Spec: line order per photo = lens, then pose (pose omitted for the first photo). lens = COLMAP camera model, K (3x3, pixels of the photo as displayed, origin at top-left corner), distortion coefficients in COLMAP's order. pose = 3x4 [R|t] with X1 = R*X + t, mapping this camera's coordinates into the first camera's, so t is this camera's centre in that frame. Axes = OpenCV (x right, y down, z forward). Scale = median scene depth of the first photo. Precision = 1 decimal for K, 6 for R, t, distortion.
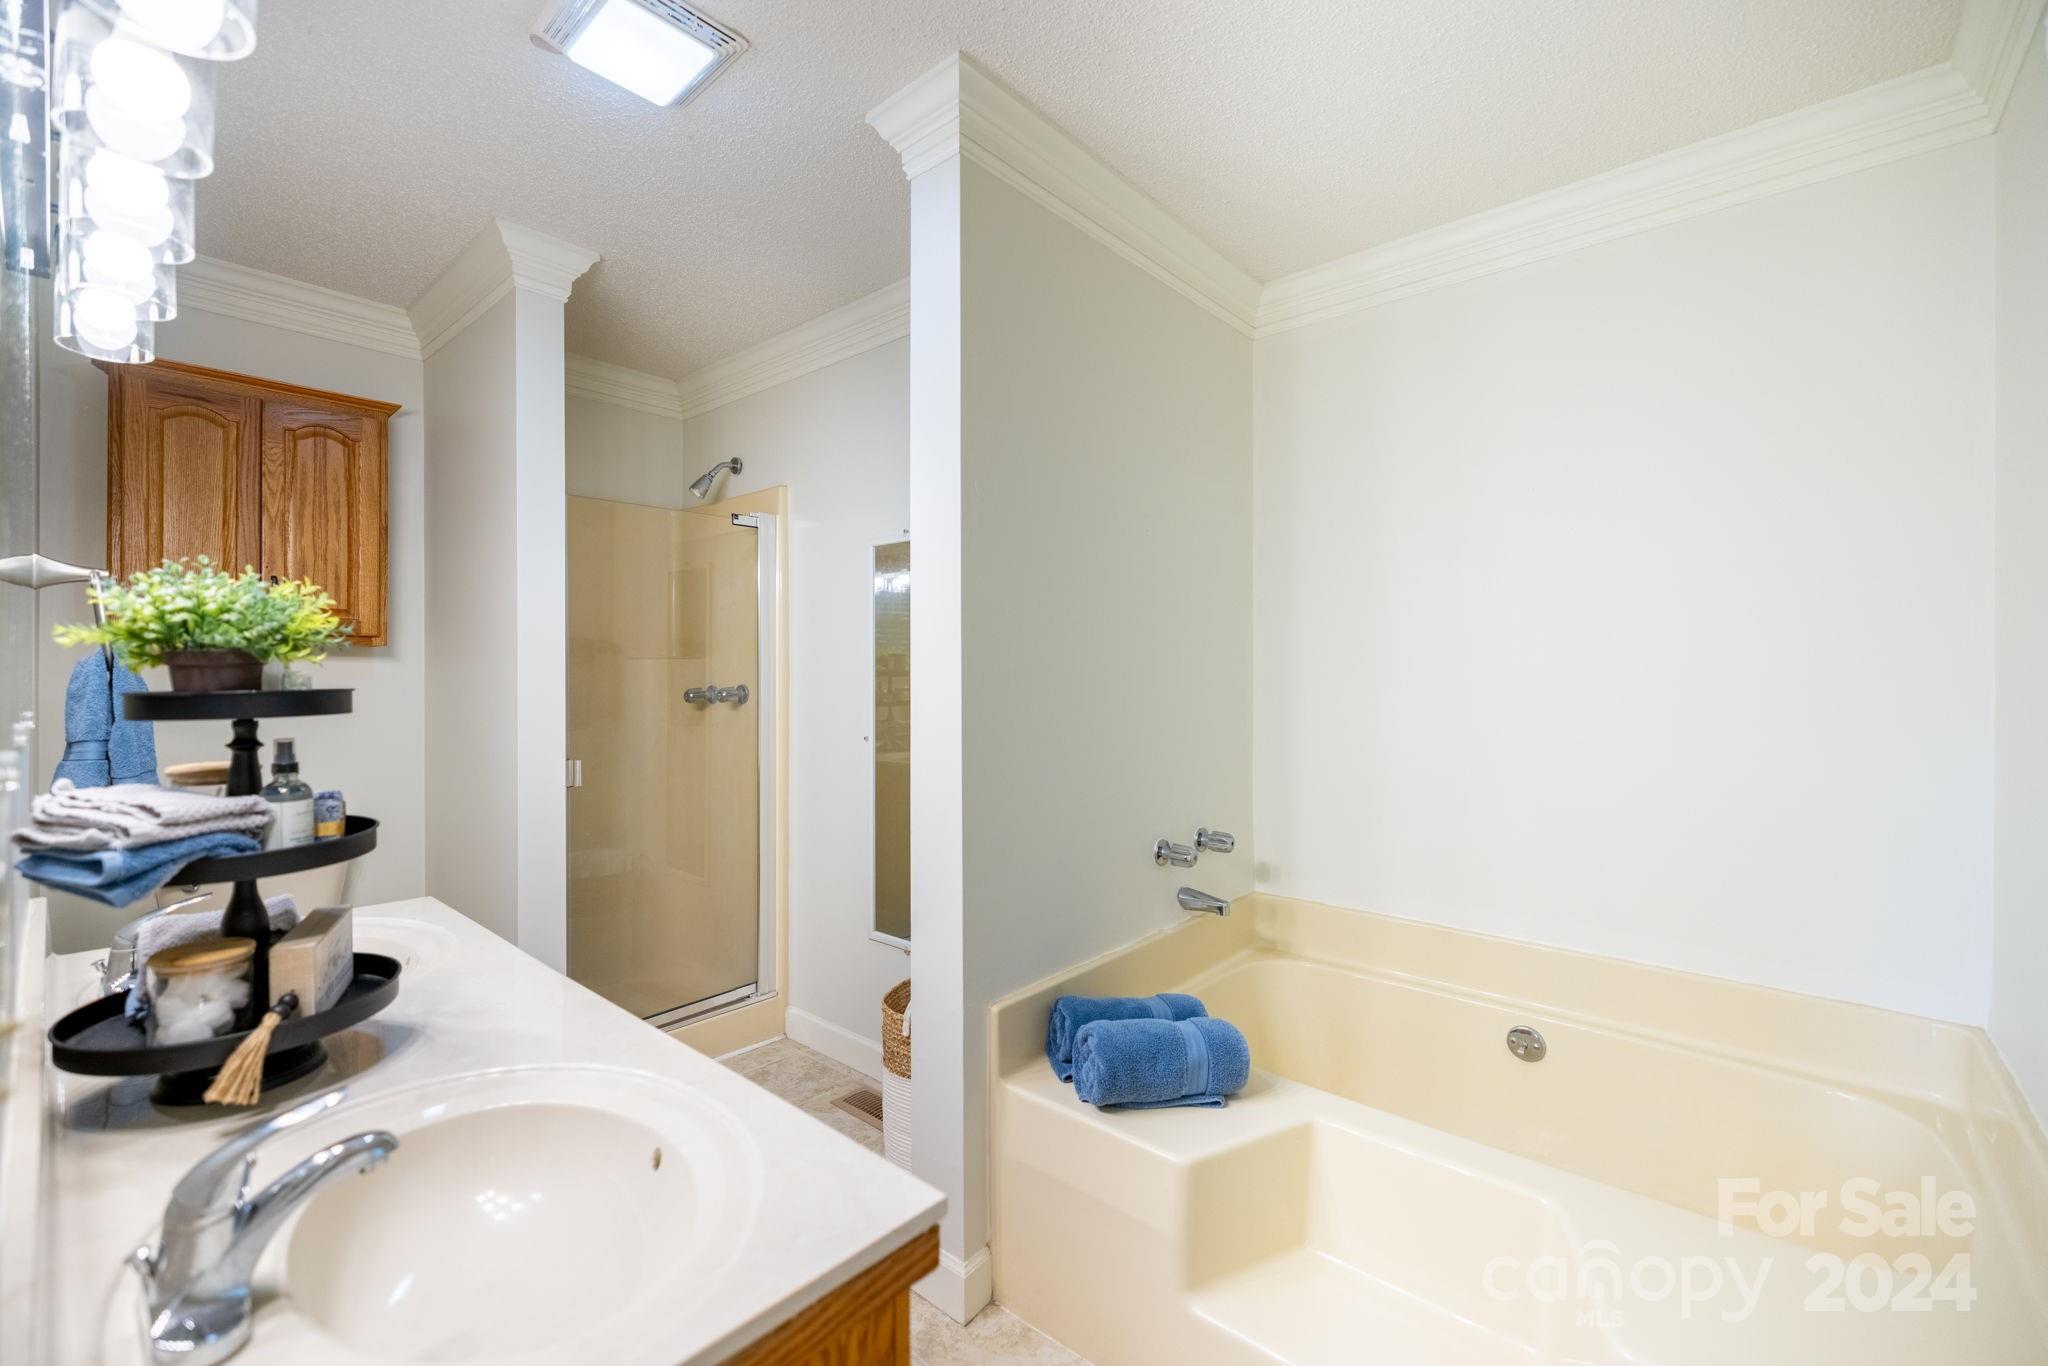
lens RADIAL K [[853.9, 0, 1009.7], [0, 853.9, 673.9], [0, 0, 1]] dist [0.001944, 0.000420]
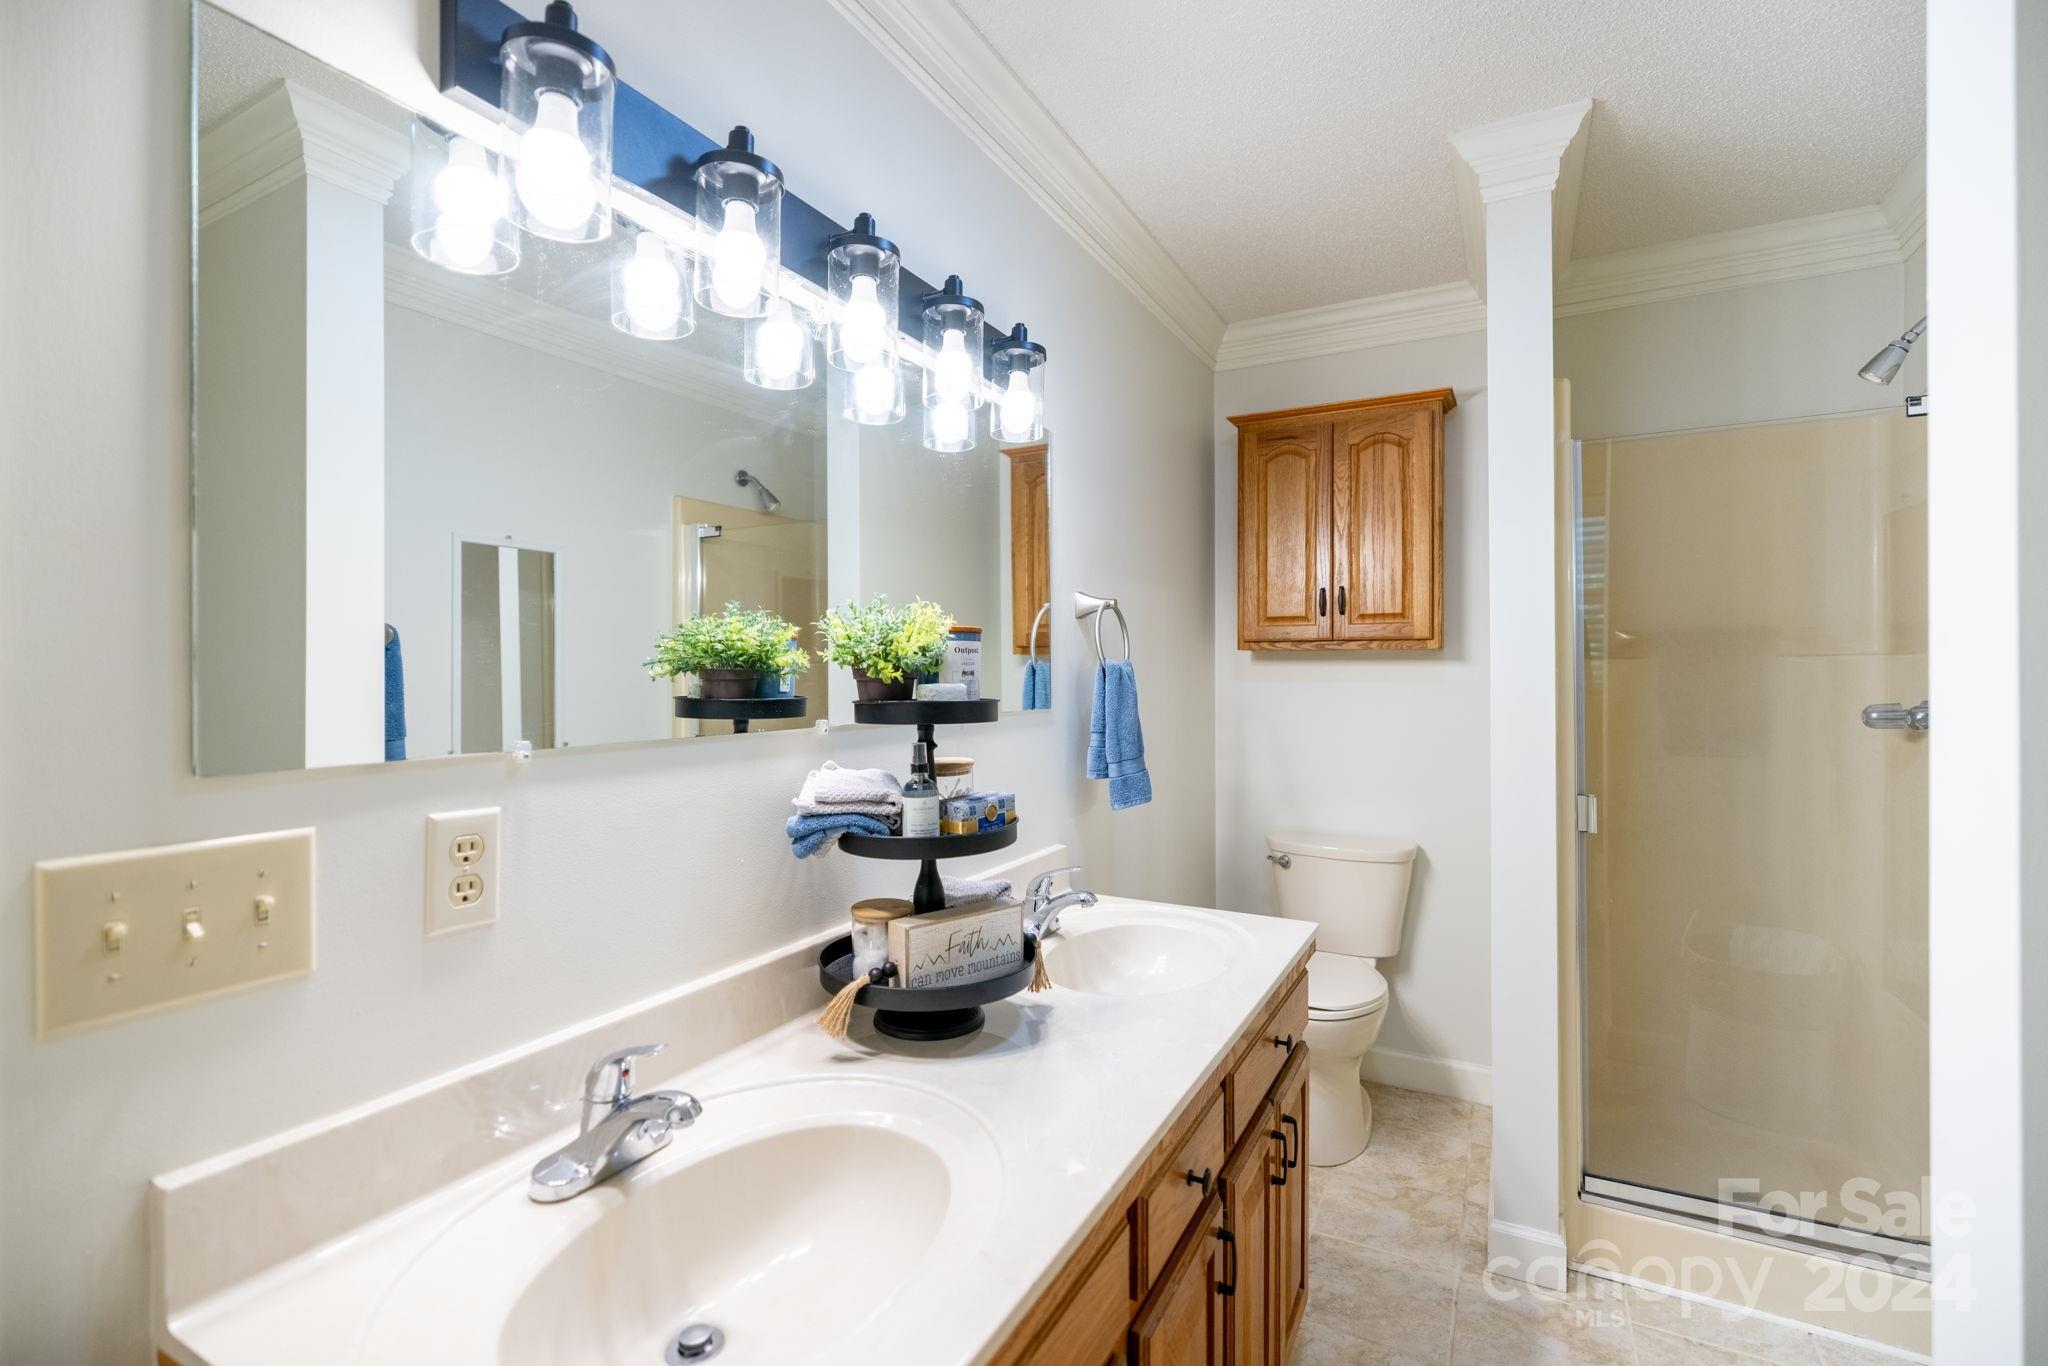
lens RADIAL K [[924.5, 0, 1018.7], [0, 924.5, 671.8], [0, 0, 1]] dist [0.001407, 0.000124]
pose [[0.226571, 0.000563, -0.973994, 0.170151], [0.000528, 1.000000, 0.000701, -0.009172], [0.973994, -0.000673, 0.226571, 0.352438]]
